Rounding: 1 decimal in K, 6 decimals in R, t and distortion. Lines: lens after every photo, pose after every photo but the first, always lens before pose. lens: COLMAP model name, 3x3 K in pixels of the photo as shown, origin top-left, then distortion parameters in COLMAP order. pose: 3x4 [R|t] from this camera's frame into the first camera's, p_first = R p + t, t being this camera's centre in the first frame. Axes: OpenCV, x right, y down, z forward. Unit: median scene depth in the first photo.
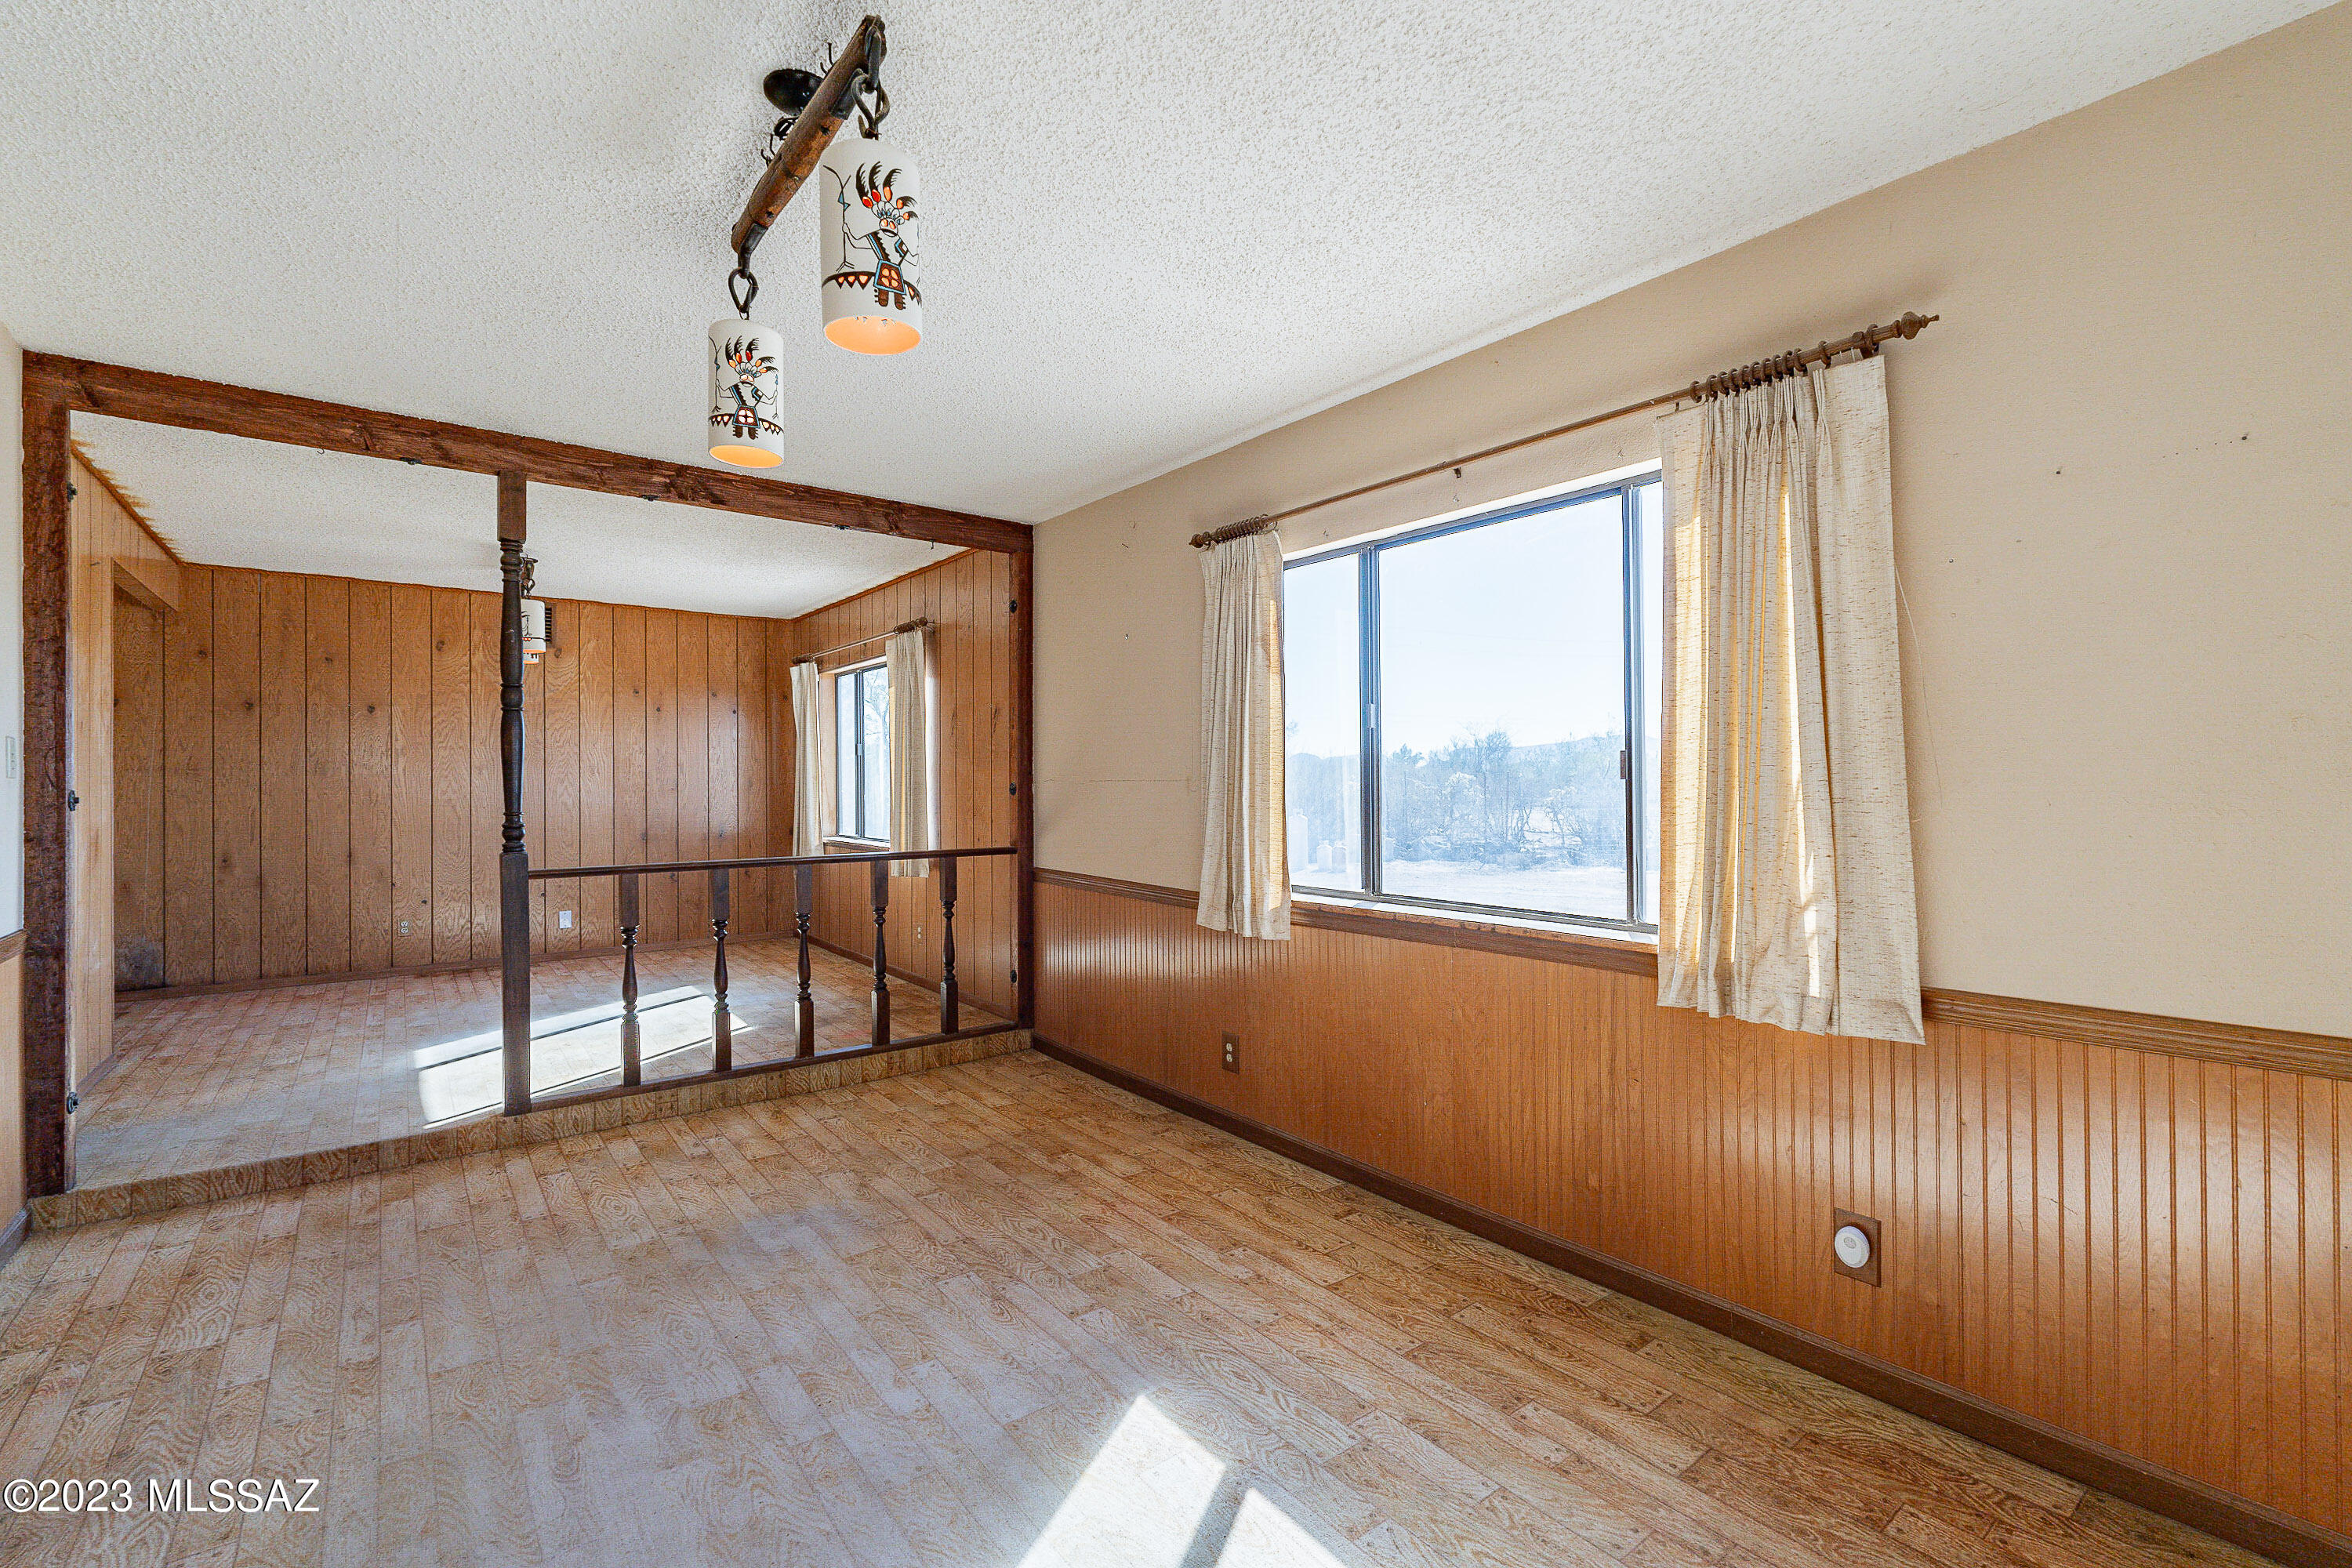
lens RADIAL K [[1034.1, 0, 1177.8], [0, 1034.1, 775.6], [0, 0, 1]] dist [-0.003199, 0.000552]
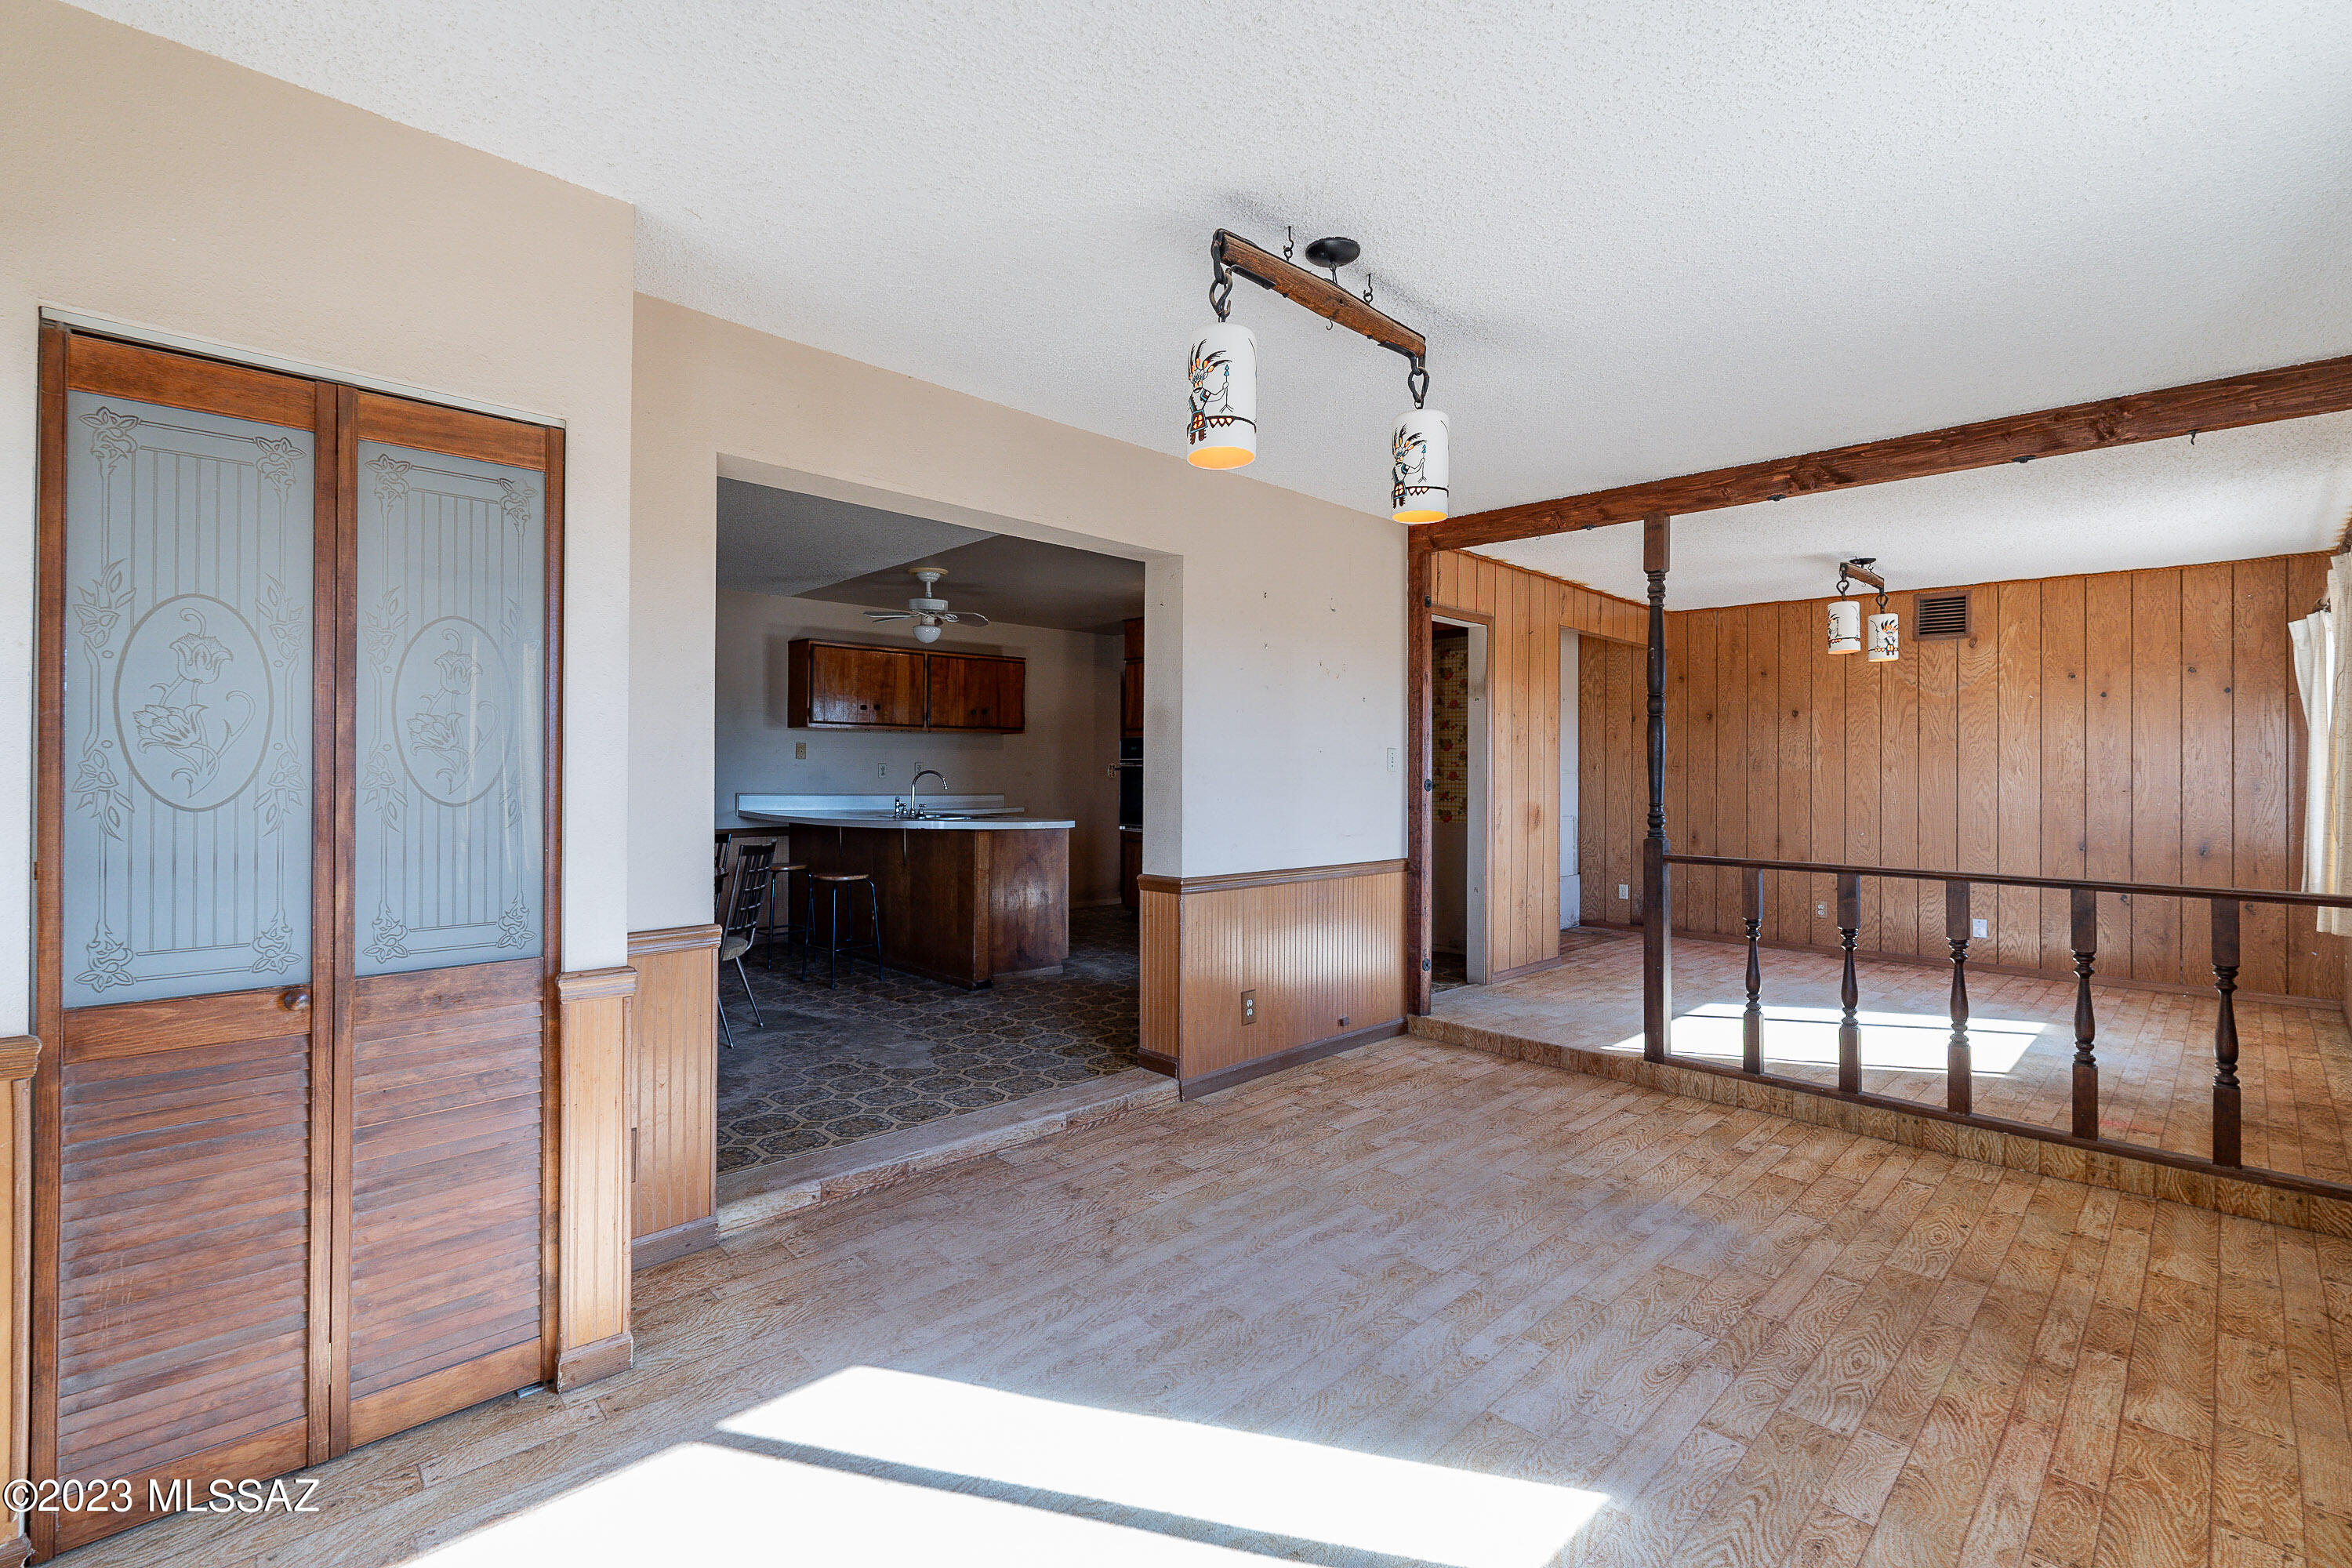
lens RADIAL K [[1034.1, 0, 1179.6], [0, 1034.1, 768.4], [0, 0, 1]] dist [-0.003199, 0.000552]
pose [[0.120720, 0.002502, -0.992683, 0.455427], [-0.006586, 0.999977, 0.001720, -0.002561], [0.992665, 0.006330, 0.120734, 0.323952]]
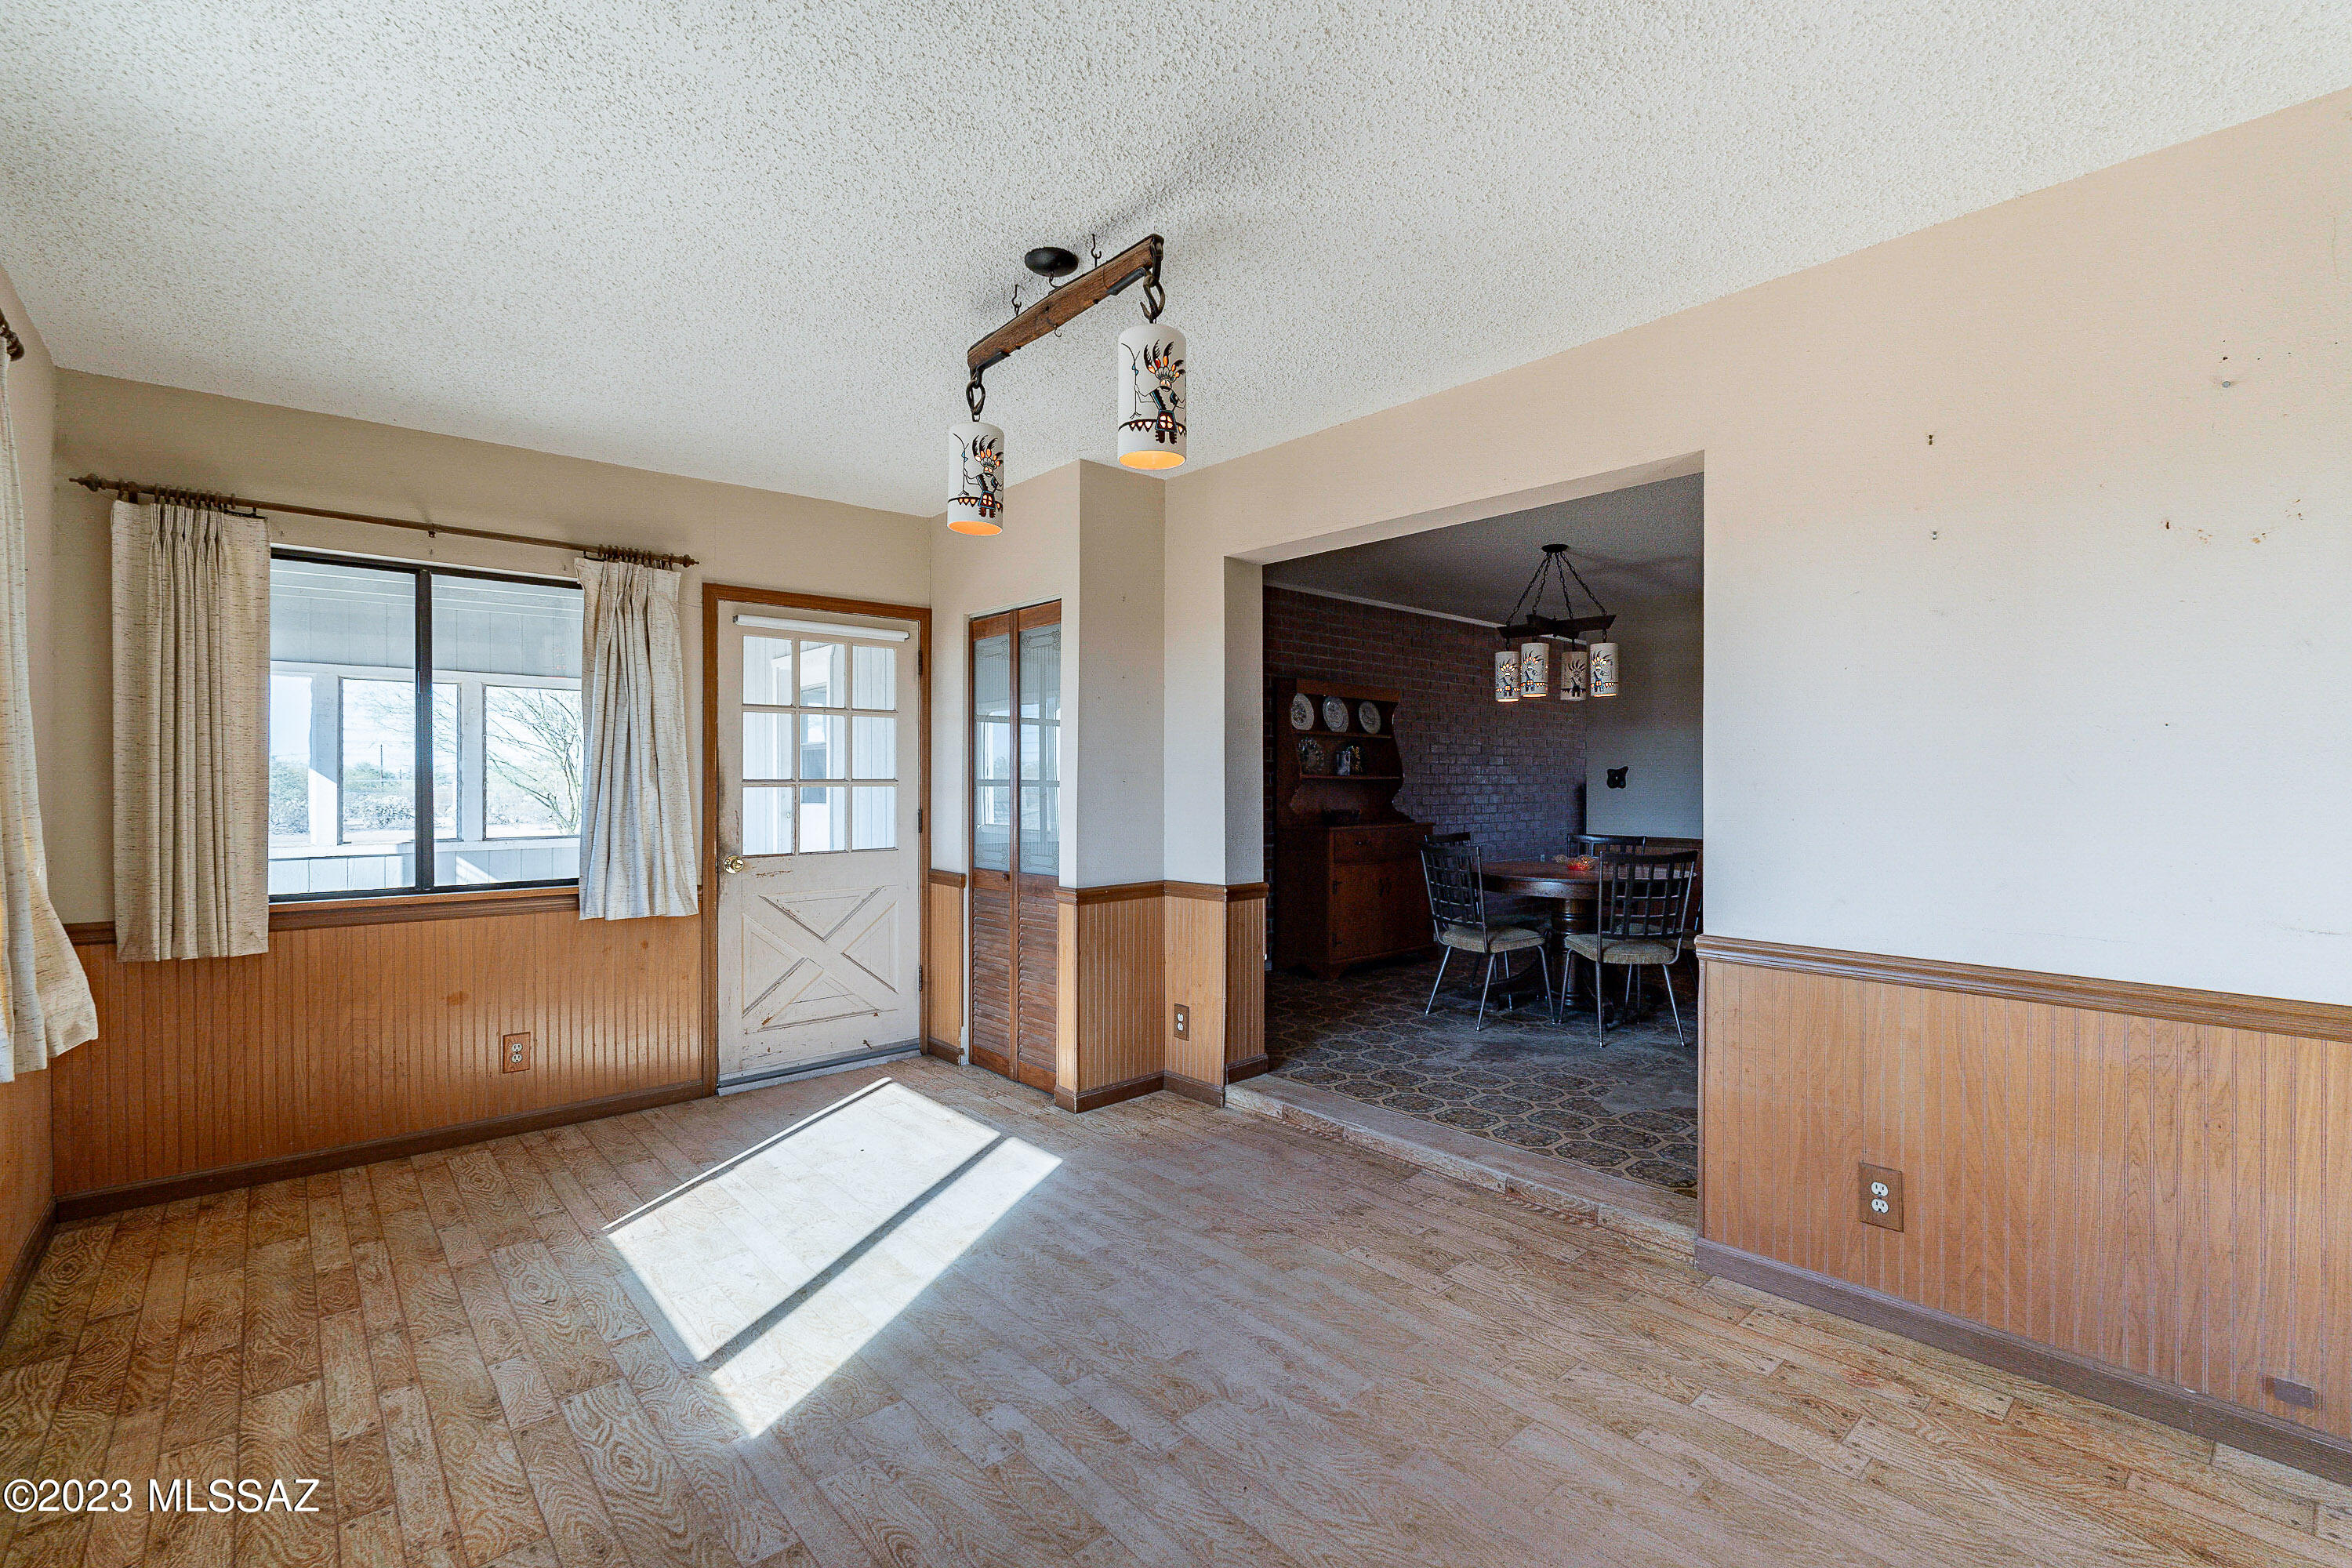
lens RADIAL K [[1034.1, 0, 1175.8], [0, 1034.1, 787.8], [0, 0, 1]] dist [-0.003199, 0.000552]
pose [[-0.997513, 0.008127, -0.070013, -0.212721], [0.007681, 0.999948, 0.006645, 0.003951], [0.070064, 0.006091, -0.997524, 1.163680]]
